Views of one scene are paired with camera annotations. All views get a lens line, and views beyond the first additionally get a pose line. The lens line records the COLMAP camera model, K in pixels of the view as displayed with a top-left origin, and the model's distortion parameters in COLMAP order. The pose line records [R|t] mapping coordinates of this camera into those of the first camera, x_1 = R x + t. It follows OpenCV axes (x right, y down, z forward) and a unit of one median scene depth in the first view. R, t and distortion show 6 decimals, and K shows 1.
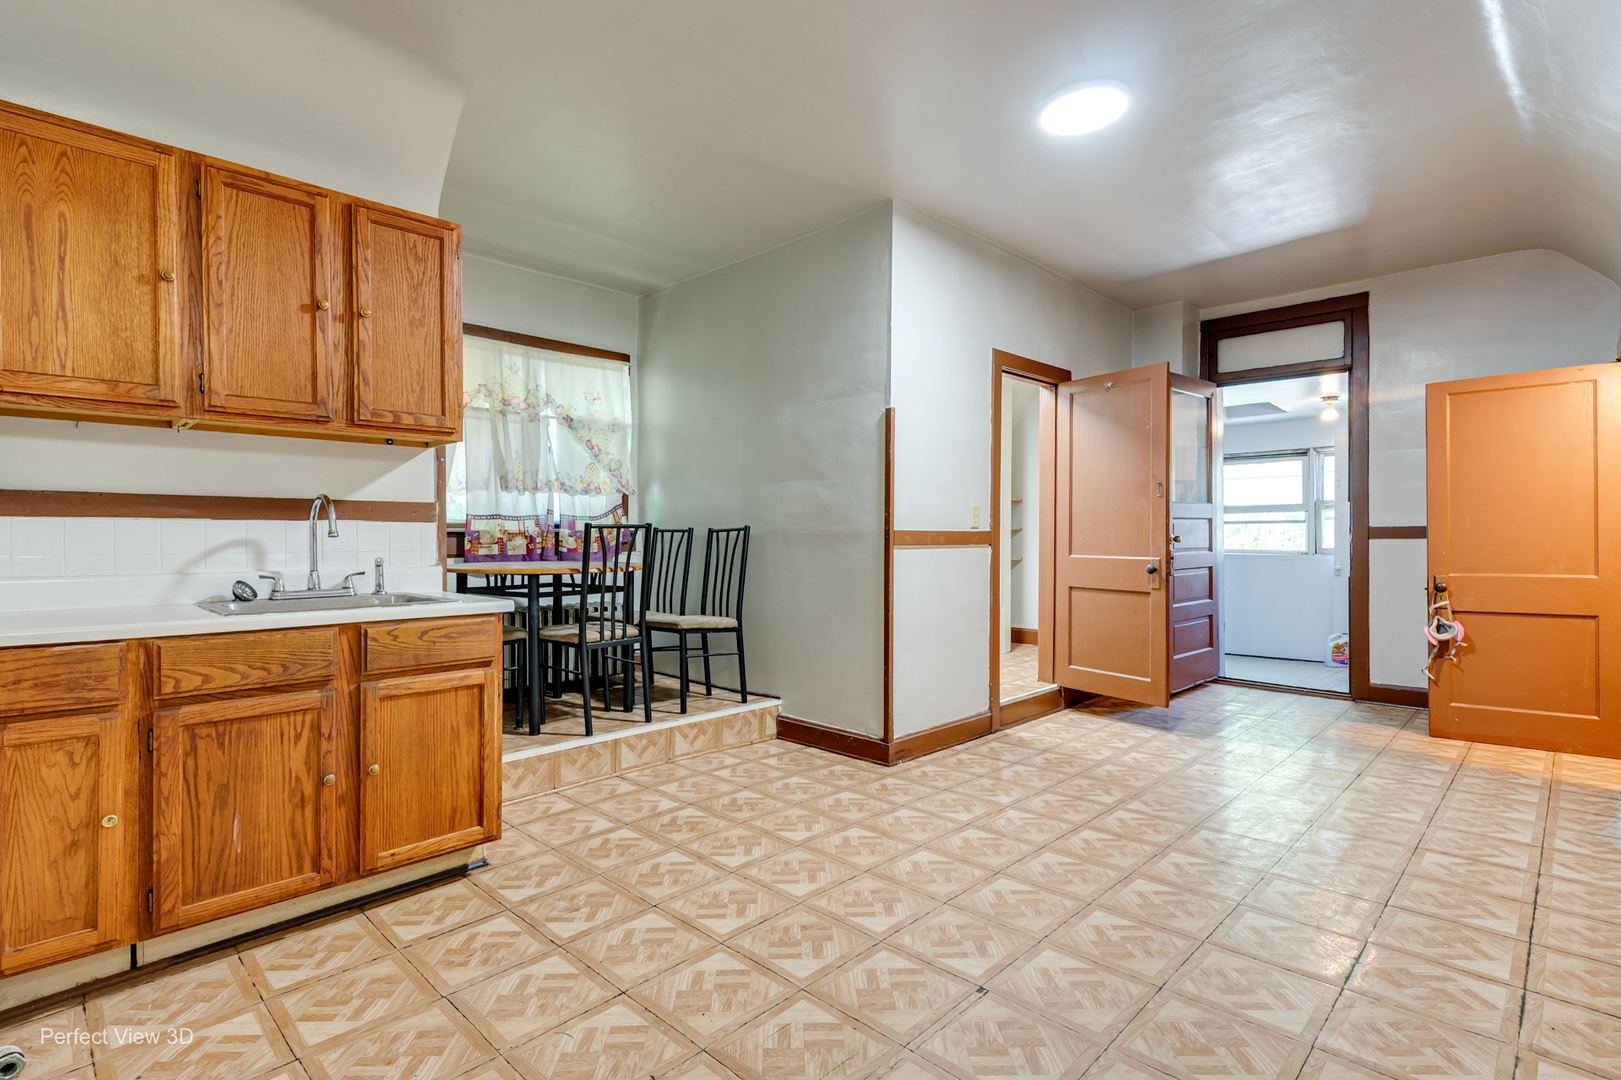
lens RADIAL K [[778.5, 0, 802.9], [0, 778.5, 542.0], [0, 0, 1]] dist [0.021805, -0.006857]
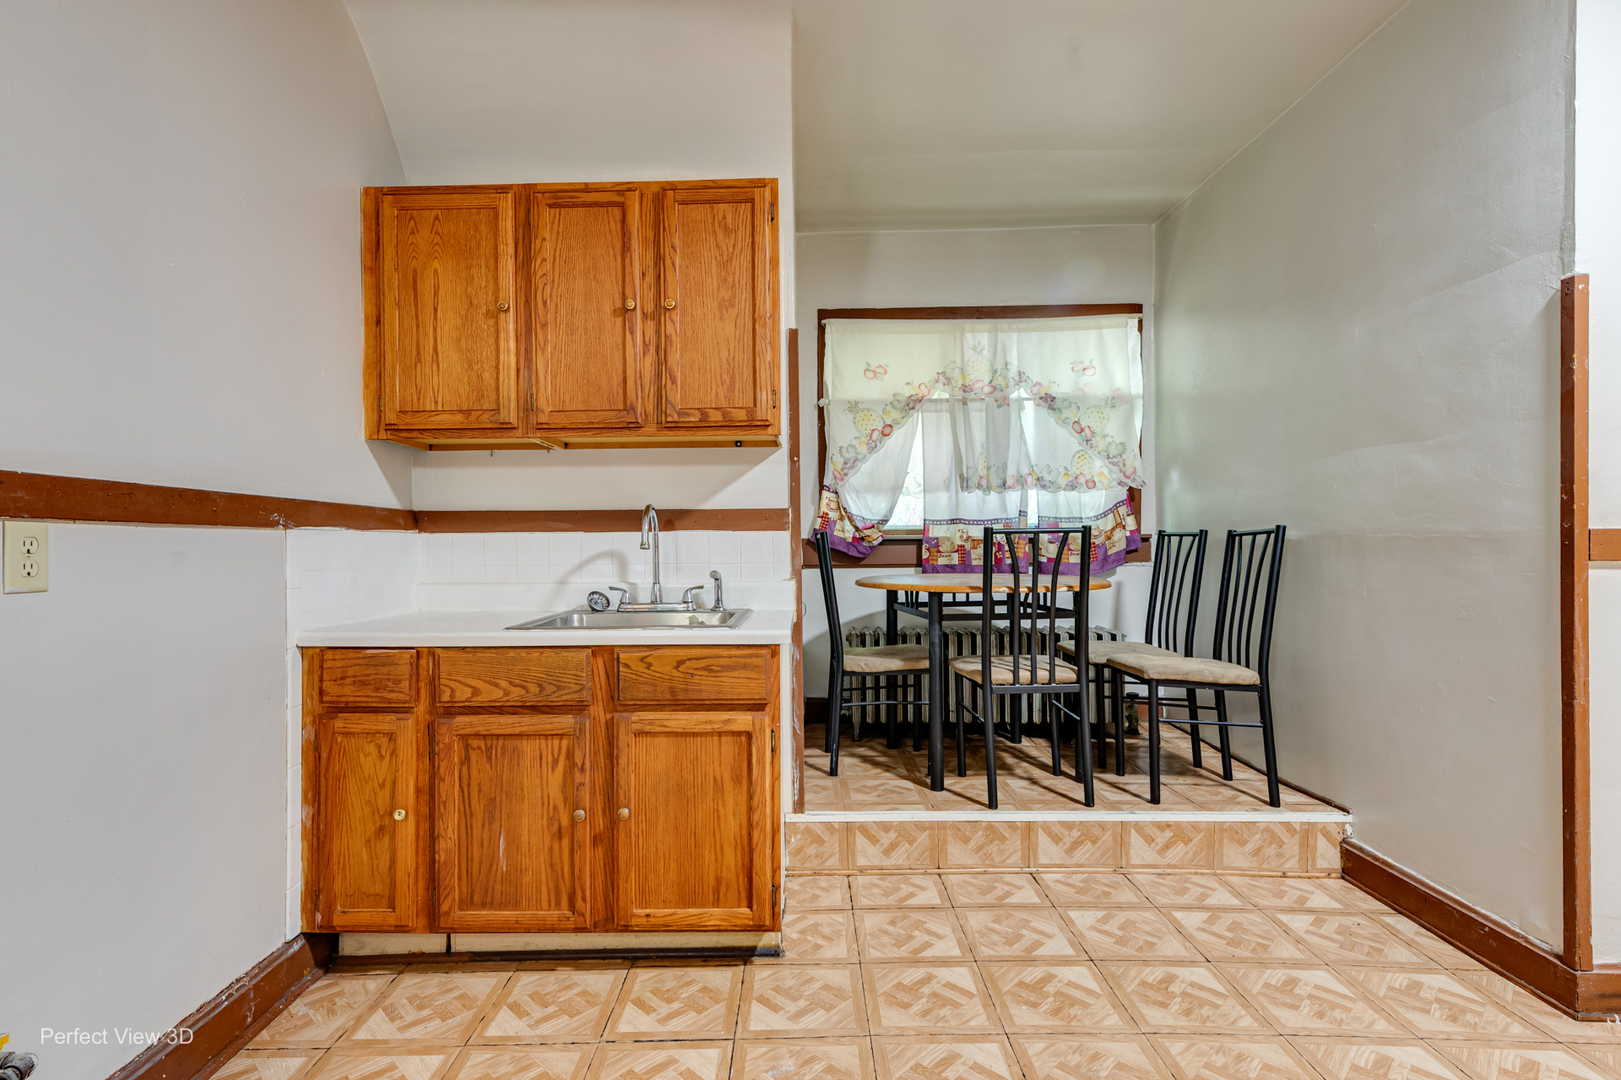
lens RADIAL K [[778.5, 0, 800.9], [0, 778.5, 541.8], [0, 0, 1]] dist [0.021805, -0.006857]
pose [[0.690997, -0.005679, -0.722835, 0.191353], [0.002948, 0.999983, -0.005038, -0.008944], [0.722851, 0.001350, 0.691002, 0.448299]]
